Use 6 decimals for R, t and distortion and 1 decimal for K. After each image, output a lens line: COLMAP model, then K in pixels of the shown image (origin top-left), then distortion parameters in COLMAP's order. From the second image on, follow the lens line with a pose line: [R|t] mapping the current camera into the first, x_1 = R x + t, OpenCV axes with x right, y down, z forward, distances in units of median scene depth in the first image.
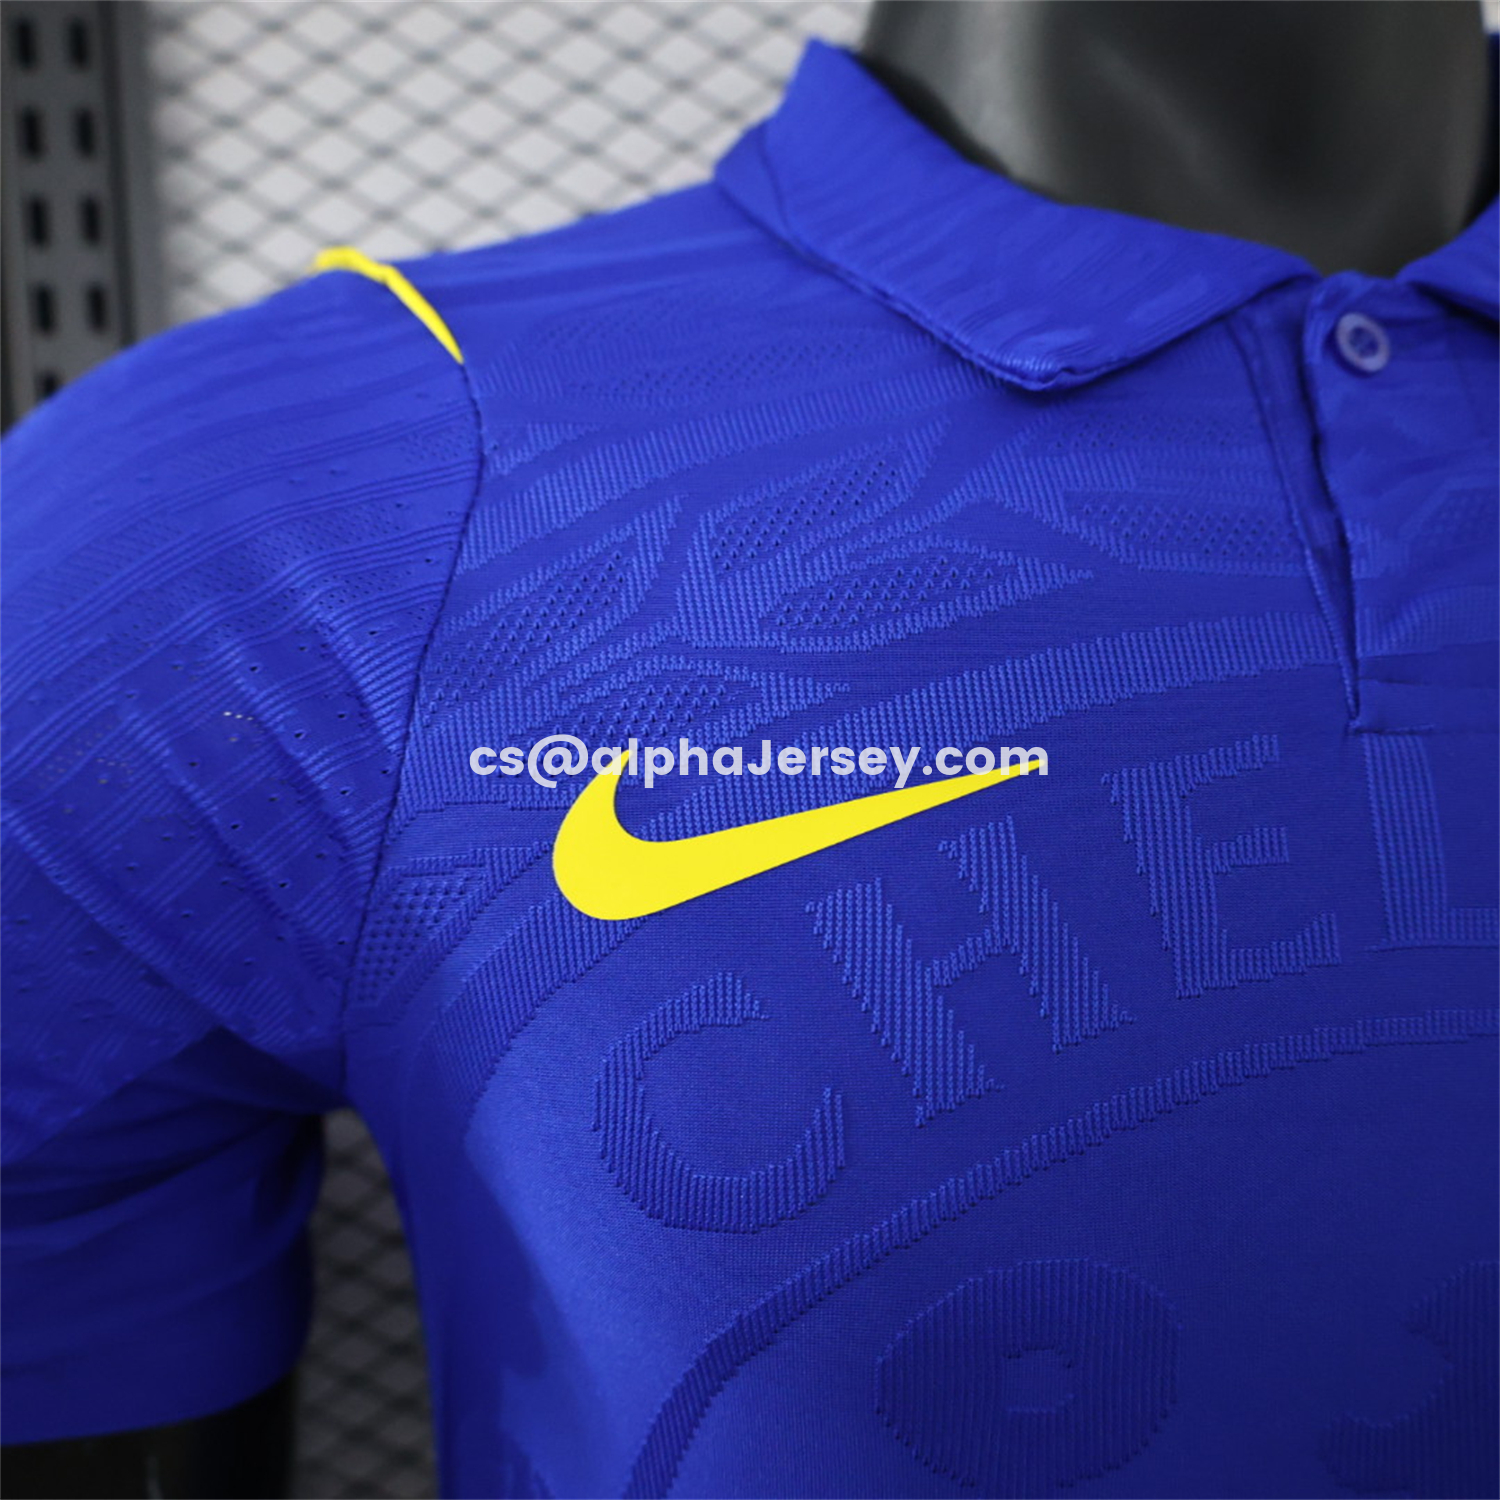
lens RADIAL K [[1581.1, 0, 750.0], [0, 1581.1, 750.0], [0, 0, 1]] dist [-0.003228, -0.018779]
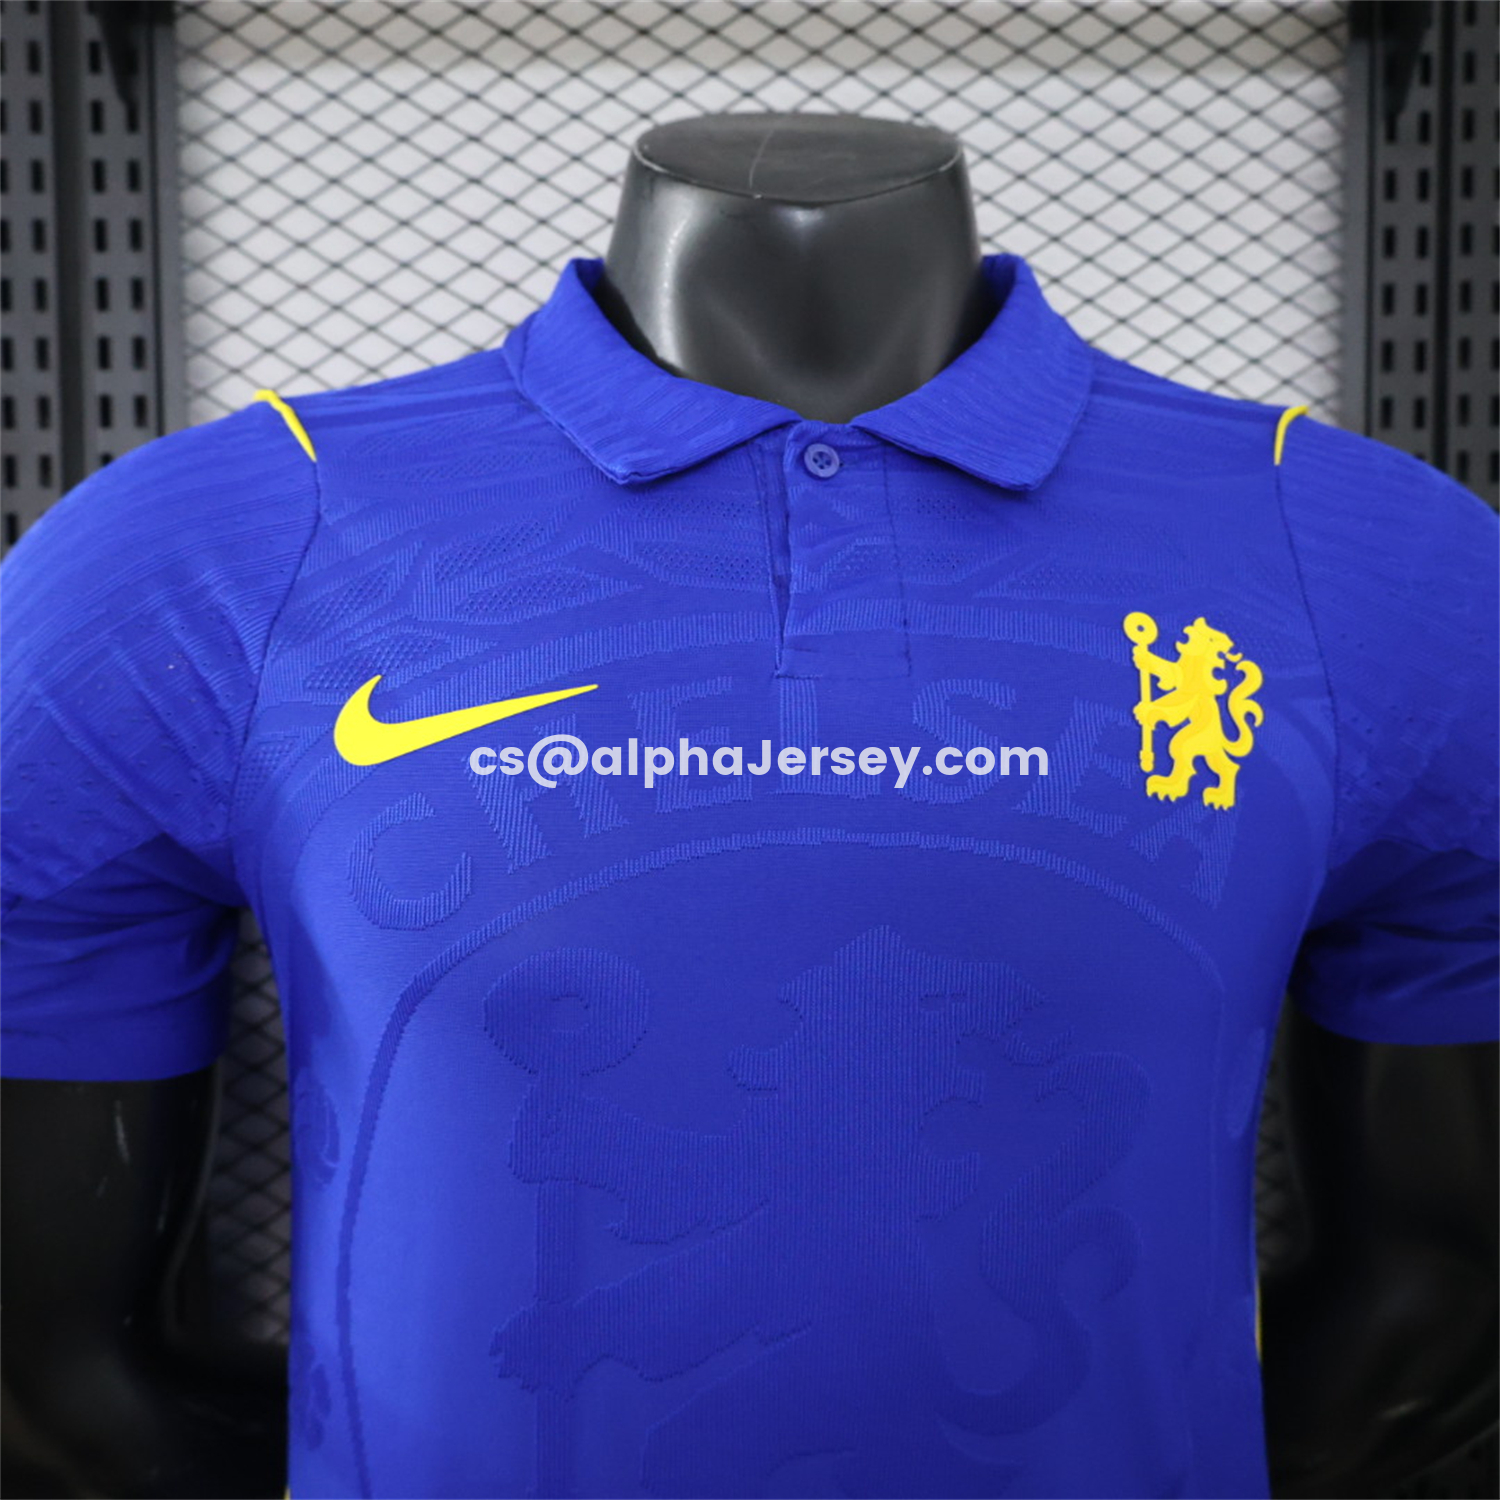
lens RADIAL K [[1581.1, 0, 750.0], [0, 1581.1, 750.0], [0, 0, 1]] dist [-0.003228, -0.018779]
pose [[0.998053, 0.029168, -0.055124, 0.435373], [-0.031307, 0.998774, -0.038348, 0.136279], [0.053938, 0.039999, 0.997743, -0.765208]]
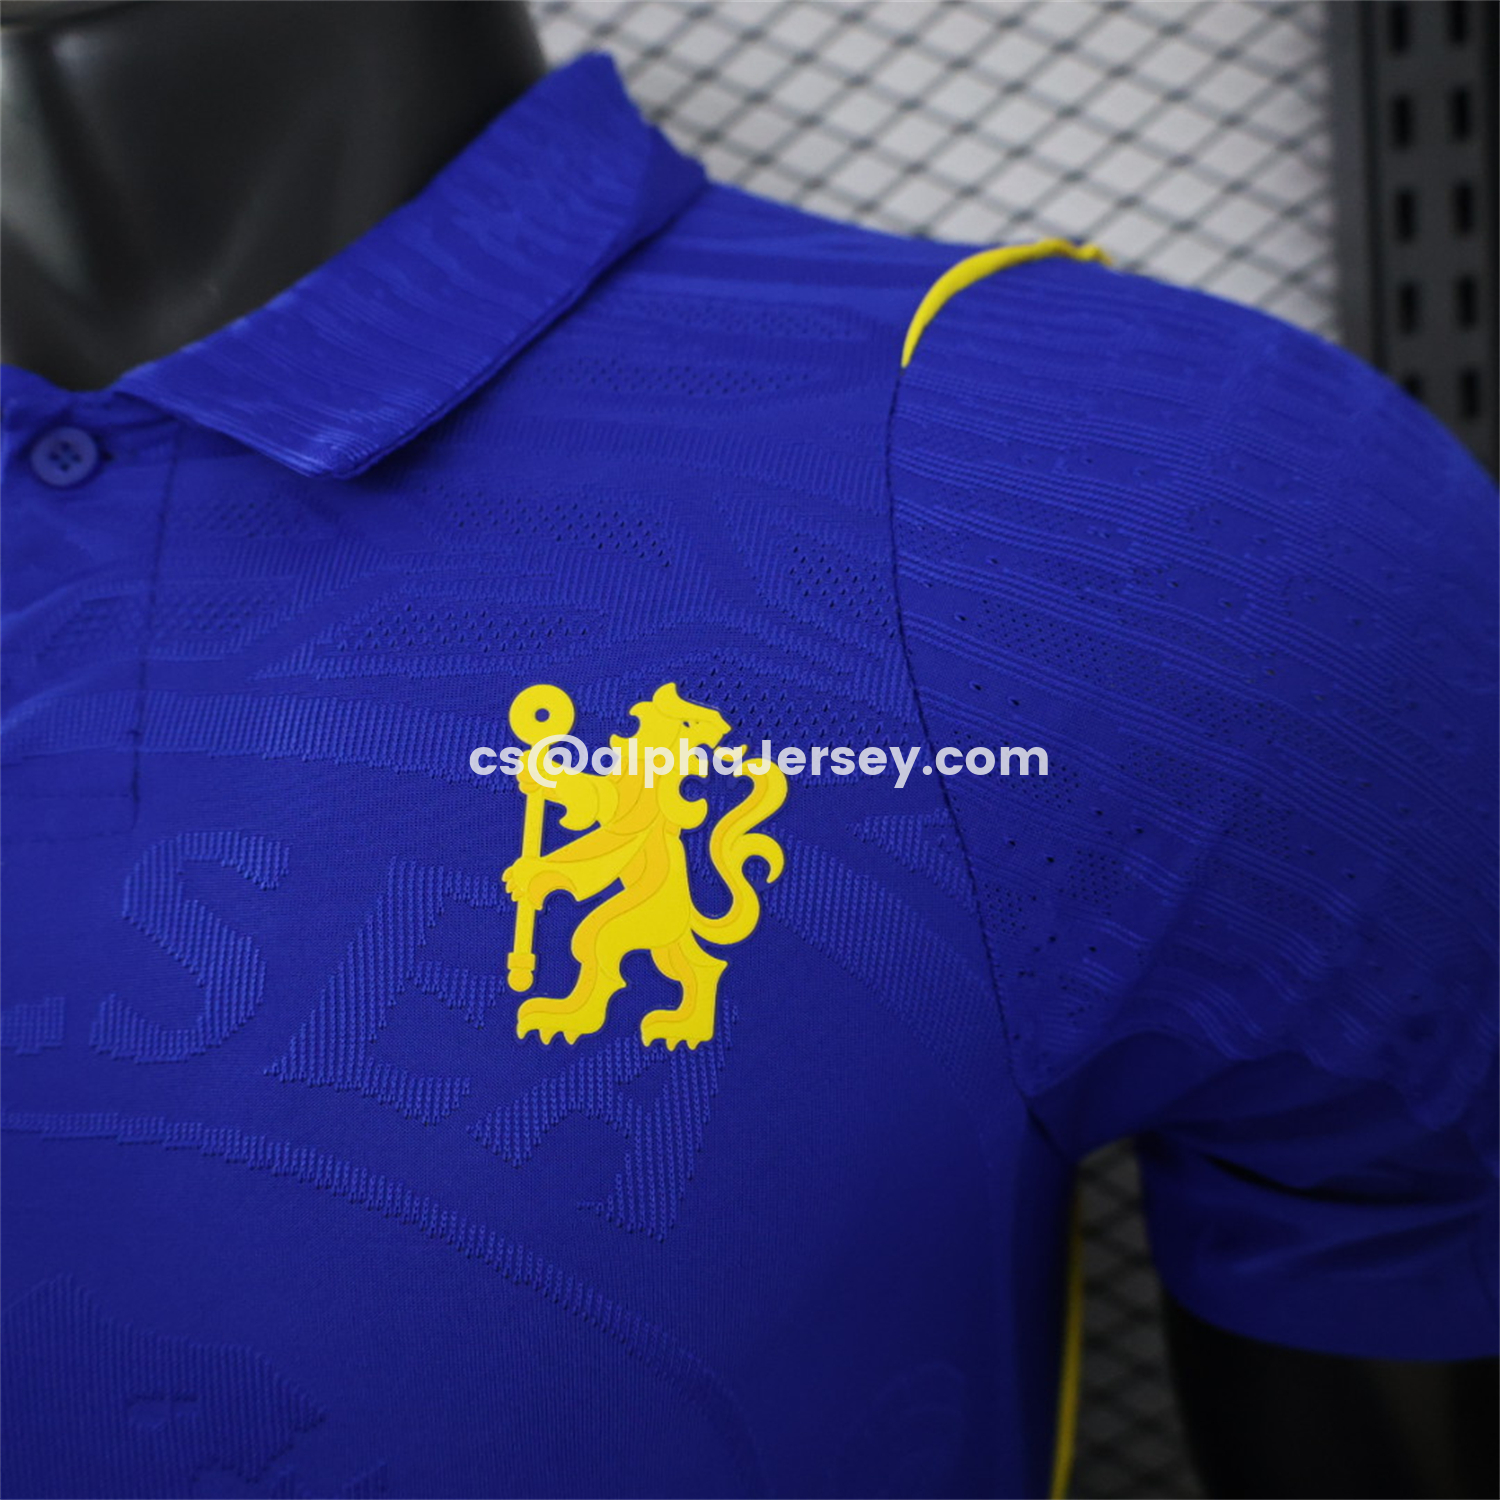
lens RADIAL K [[1581.1, 0, 750.0], [0, 1581.1, 750.0], [0, 0, 1]] dist [-0.003228, -0.018779]
pose [[0.955971, -0.018294, -0.292889, 1.179715], [0.027132, 0.999290, 0.026140, -0.082961], [0.292203, -0.032936, 0.955789, 0.135052]]
